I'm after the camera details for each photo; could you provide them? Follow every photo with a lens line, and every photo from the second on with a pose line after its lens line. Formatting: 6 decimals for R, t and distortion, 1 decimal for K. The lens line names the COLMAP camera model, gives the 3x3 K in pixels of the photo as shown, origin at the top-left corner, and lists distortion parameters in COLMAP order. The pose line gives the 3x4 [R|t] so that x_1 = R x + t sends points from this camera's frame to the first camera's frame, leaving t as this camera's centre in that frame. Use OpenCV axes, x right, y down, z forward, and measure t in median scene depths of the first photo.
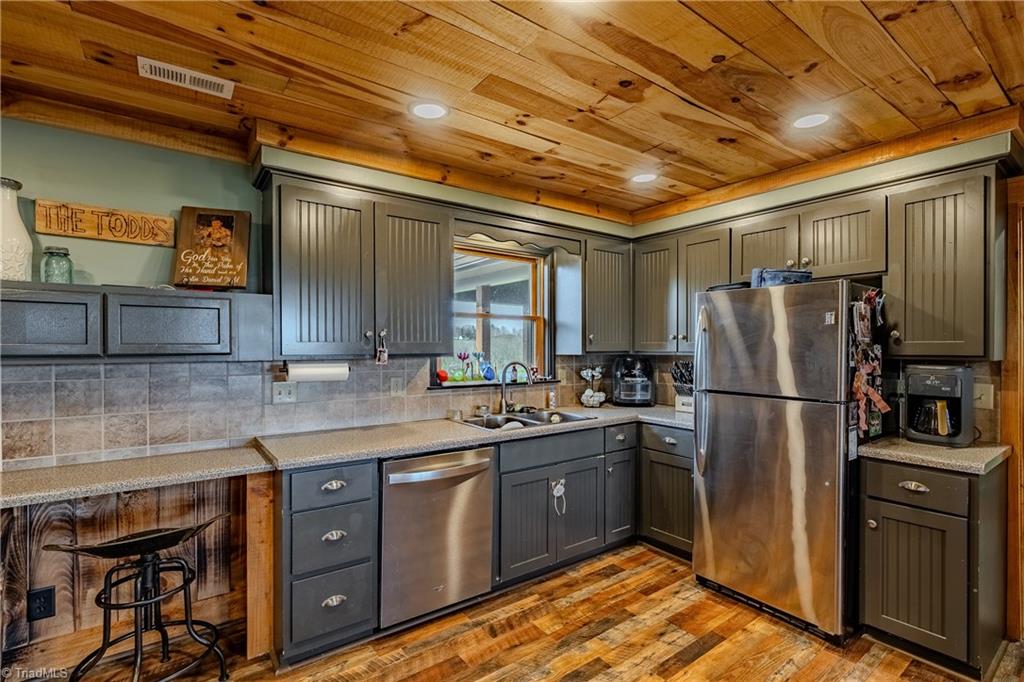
lens RADIAL K [[475.0, 0, 512.9], [0, 475.0, 349.2], [0, 0, 1]] dist [-0.003160, -0.000117]
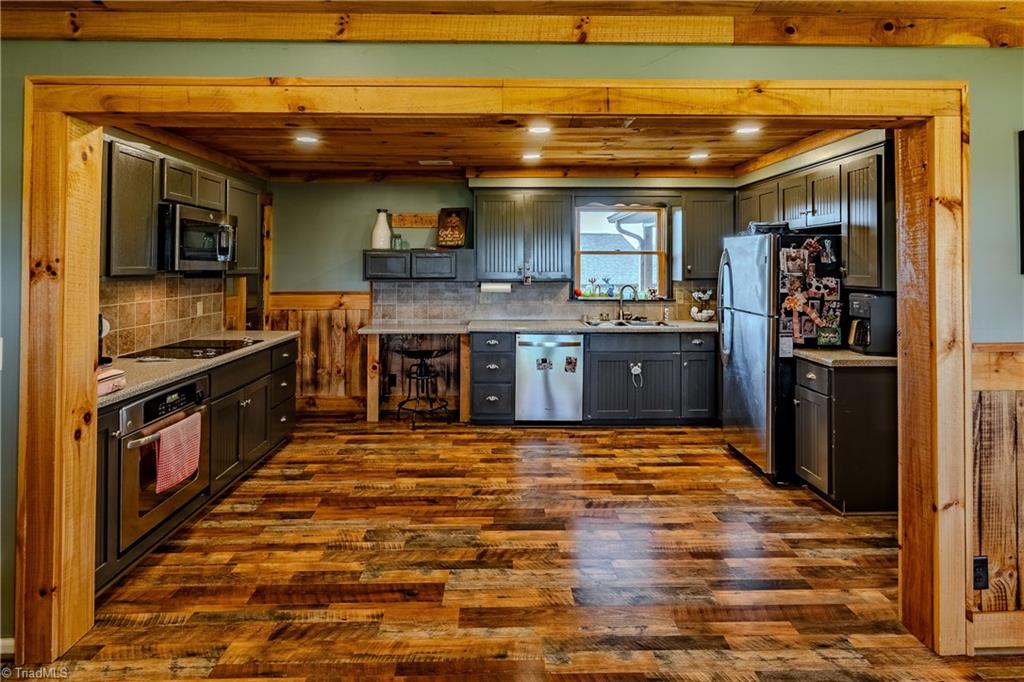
lens RADIAL K [[550.8, 0, 508.4], [0, 550.8, 260.2], [0, 0, 1]] dist [-0.002181, -0.000022]
pose [[0.815451, -0.004767, -0.578806, 0.961899], [-0.003672, 0.999903, -0.013409, -0.034843], [0.578814, 0.013060, 0.815355, -0.824778]]
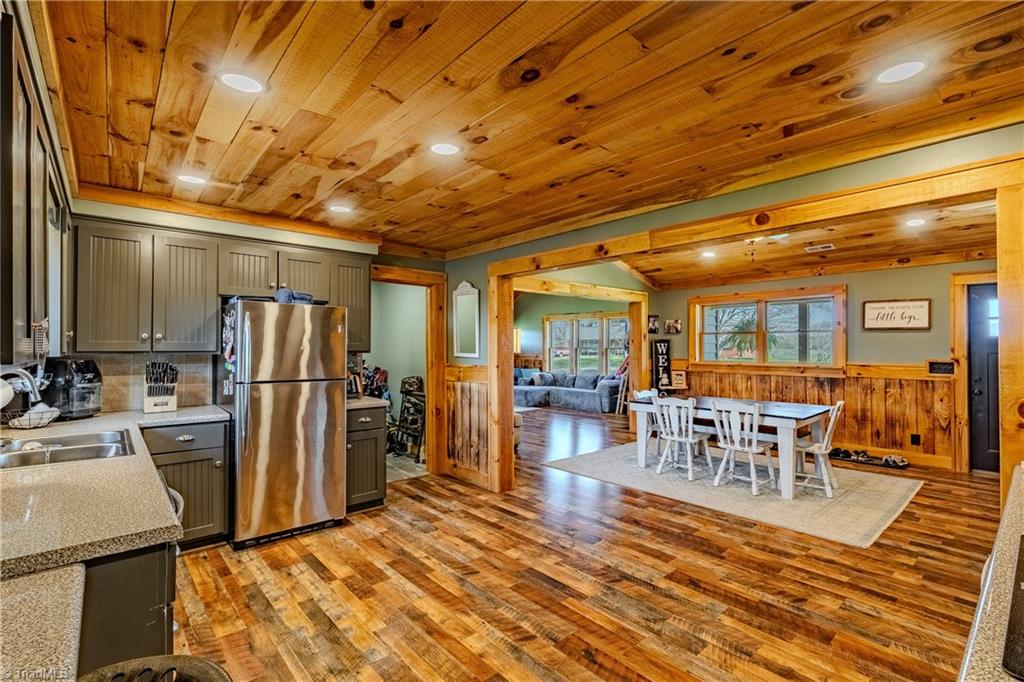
lens RADIAL K [[470.2, 0, 514.7], [0, 470.2, 341.7], [0, 0, 1]] dist [-0.003908, -0.000387]
pose [[-0.087883, 0.009529, 0.996085, -0.985190], [0.003790, 0.999950, -0.009231, -0.003952], [-0.996124, 0.002964, -0.087915, 0.509392]]
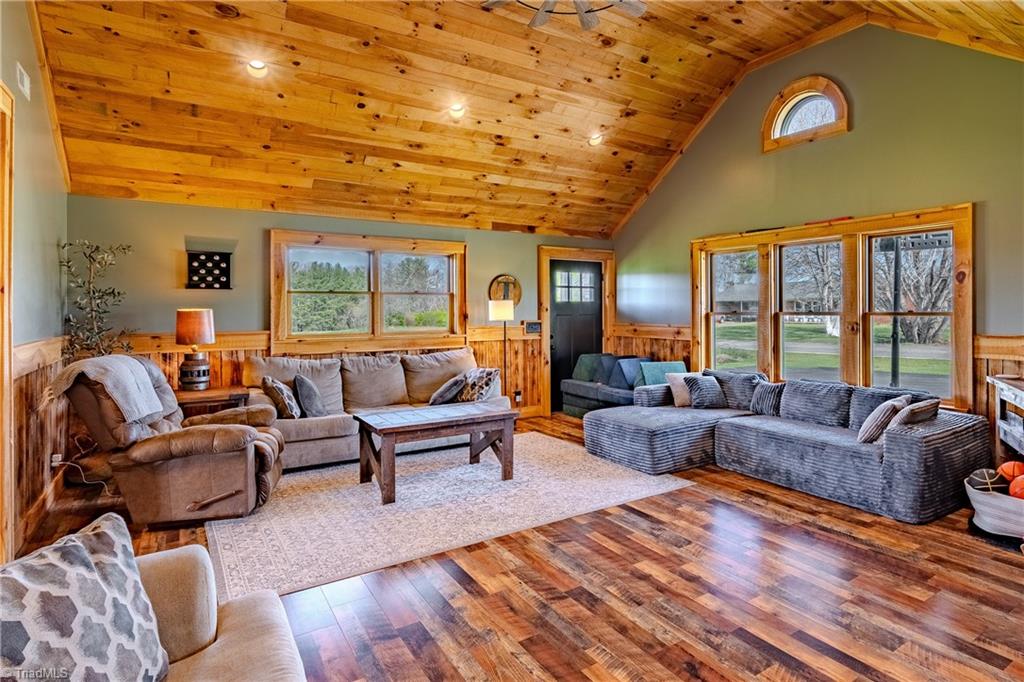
lens RADIAL K [[563.9, 0, 576.9], [0, 563.9, 308.1], [0, 0, 1]] dist [-0.001502, 0.000783]
pose [[0.021030, 0.004643, 0.999768, 1.592840], [0.007462, 0.999961, -0.004801, 0.001856], [-0.999751, 0.007562, 0.020994, 0.217074]]
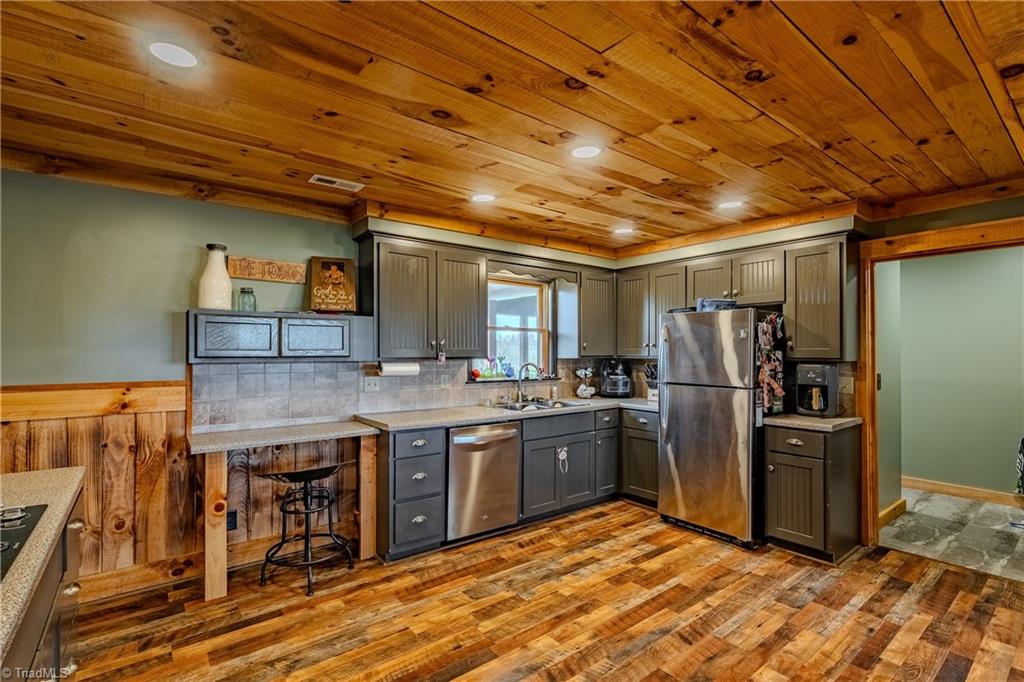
lens RADIAL K [[475.0, 0, 512.9], [0, 475.0, 349.2], [0, 0, 1]] dist [-0.003160, -0.000117]
pose [[0.999543, 0.001347, 0.030201, -0.113265], [-0.001001, 0.999934, -0.011485, 0.003399], [-0.030214, 0.011450, 0.999478, -0.479421]]
